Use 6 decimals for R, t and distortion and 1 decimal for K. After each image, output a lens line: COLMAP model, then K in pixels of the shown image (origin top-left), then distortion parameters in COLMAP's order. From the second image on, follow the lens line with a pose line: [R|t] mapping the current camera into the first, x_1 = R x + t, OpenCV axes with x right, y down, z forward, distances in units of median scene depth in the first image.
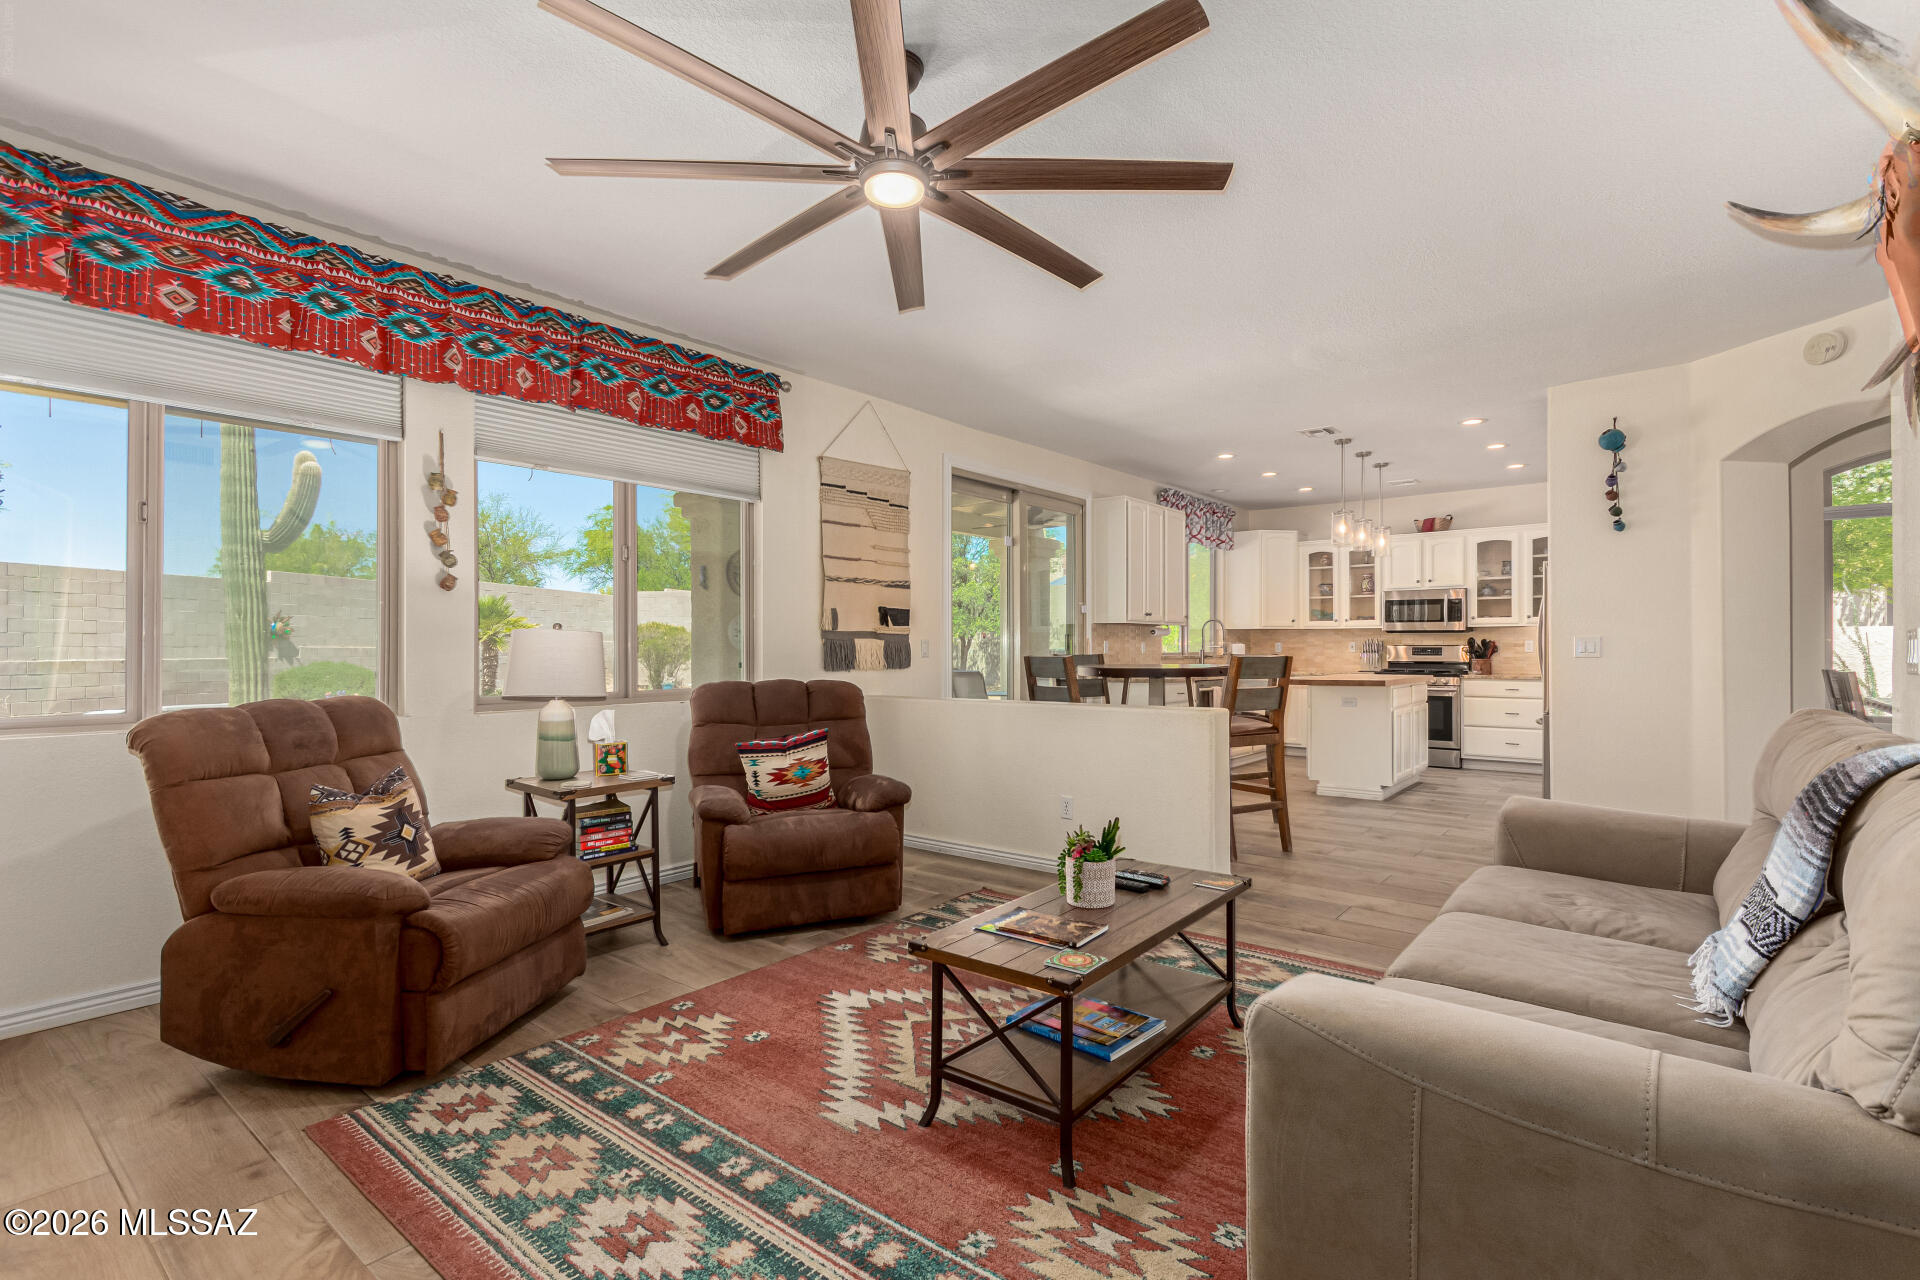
lens RADIAL K [[903.2, 0, 960.0], [0, 903.2, 640.0], [0, 0, 1]] dist [-0.002101, -0.000421]
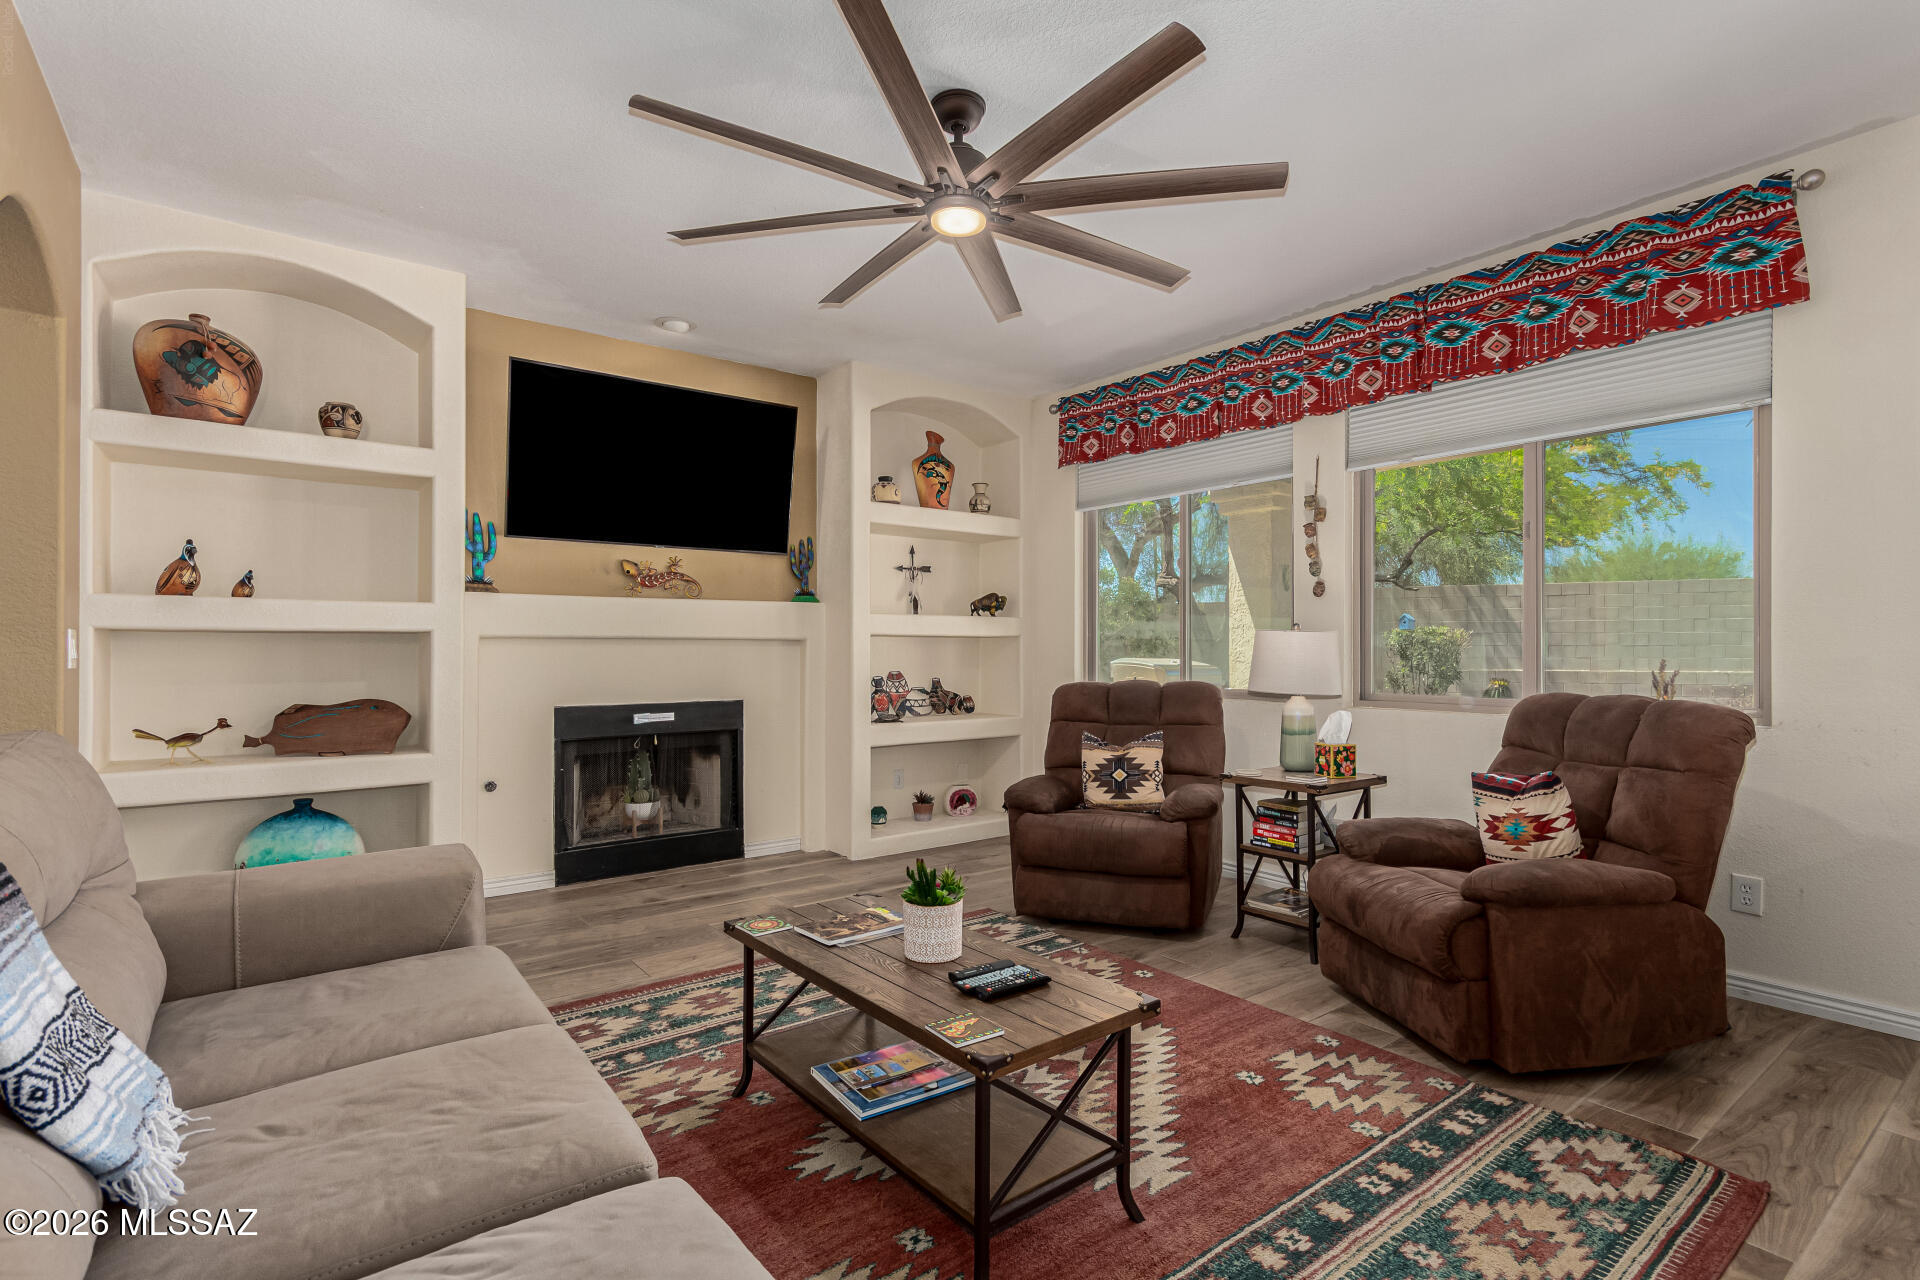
lens RADIAL K [[896.4, 0, 960.3], [0, 896.4, 634.7], [0, 0, 1]] dist [0.022331, 0.000064]
pose [[-0.231024, -0.006857, -0.972924, 0.462708], [0.017370, 0.999787, -0.011170, -0.000786], [0.972793, -0.019480, -0.230856, 0.589248]]
